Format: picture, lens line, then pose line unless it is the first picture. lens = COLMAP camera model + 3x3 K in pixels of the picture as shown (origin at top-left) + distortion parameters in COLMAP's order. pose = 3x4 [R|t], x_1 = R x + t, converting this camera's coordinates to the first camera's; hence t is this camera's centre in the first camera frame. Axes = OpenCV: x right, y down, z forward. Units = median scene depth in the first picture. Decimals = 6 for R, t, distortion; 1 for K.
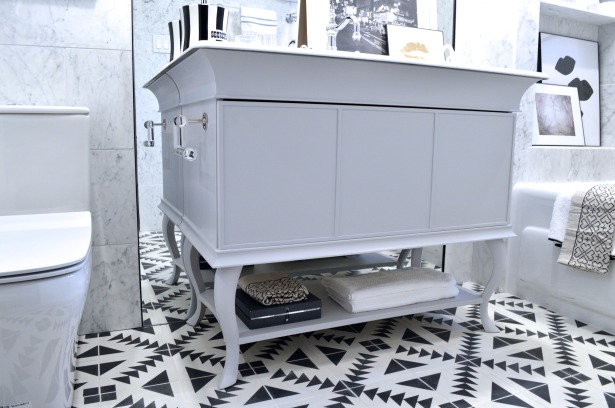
lens RADIAL K [[488.3, 0, 307.5], [0, 488.3, 204.0], [0, 0, 1]] dist [-0.082586, 0.009462]
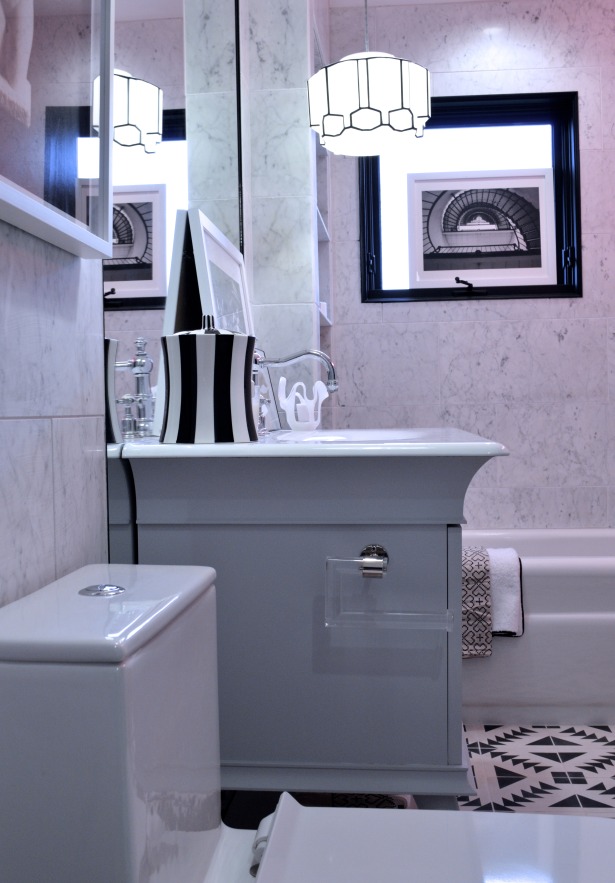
lens RADIAL K [[951.3, 0, 307.7], [0, 951.3, 426.2], [0, 0, 1]] dist [-0.064028, 0.014329]
pose [[0.491486, -0.037123, 0.870094, -0.968796], [0.150836, 0.987620, -0.043065, -0.229375], [-0.857724, 0.152407, 0.491001, 0.387606]]
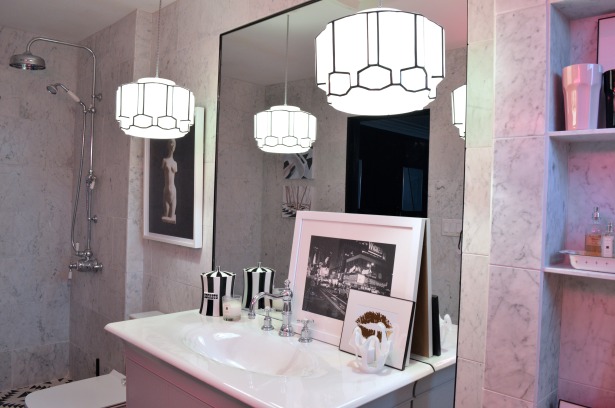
lens RADIAL K [[488.3, 0, 307.5], [0, 488.3, 204.0], [0, 0, 1]] dist [-0.082586, 0.009462]
pose [[0.359904, 0.003372, -0.932983, 1.110862], [-0.164884, 0.984483, -0.060047, -0.517973], [0.918304, 0.175445, 0.354876, 0.642631]]
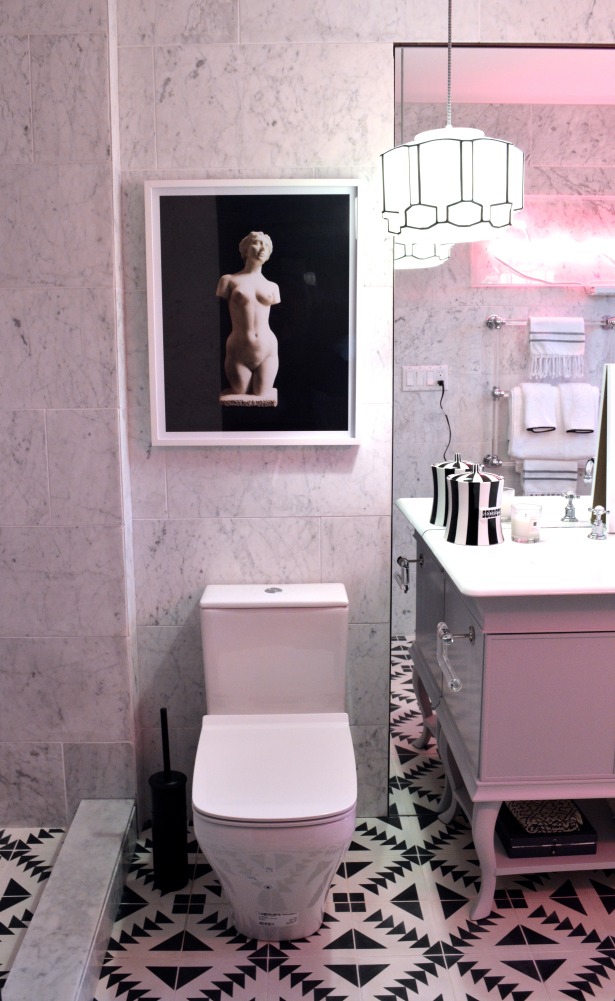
lens RADIAL K [[877.1, 0, 278.7], [0, 877.1, 499.6], [0, 0, 1]] dist [-0.075319, 0.004531]
pose [[0.912984, 0.046471, -0.405341, 0.089497], [-0.033770, 0.998690, 0.038434, -0.379193], [0.406596, -0.021401, 0.913357, -0.517710]]
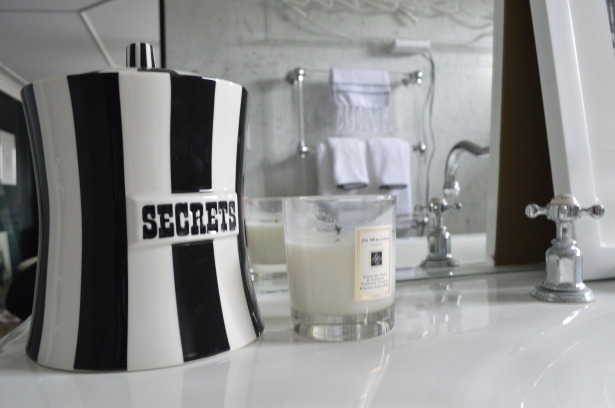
lens RADIAL K [[522.3, 0, 307.5], [0, 522.3, 204.0], [0, 0, 1]] dist [-0.073740, 0.002046]
pose [[0.978517, -0.045332, -0.201123, -0.084681], [0.020372, 0.992013, -0.124482, -0.295873], [0.205159, 0.117711, 0.971624, 0.724643]]
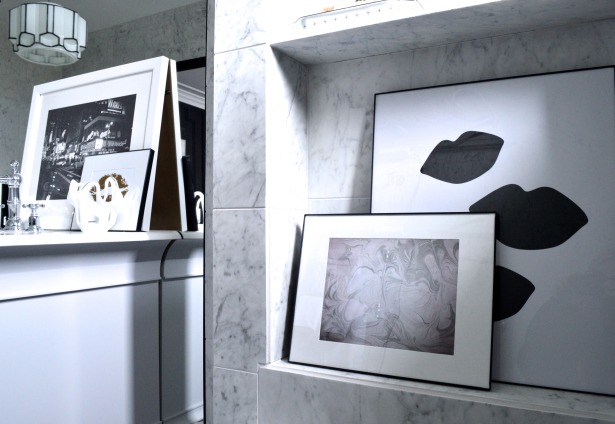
lens RADIAL K [[507.8, 0, 296.2], [0, 507.8, 212.8], [0, 0, 1]] dist [-0.080265, 0.006239]
pose [[0.599425, -0.036635, -0.799592, 1.078726], [-0.108741, 0.985964, -0.126694, -0.254839], [0.793010, 0.162892, 0.587028, 0.920838]]
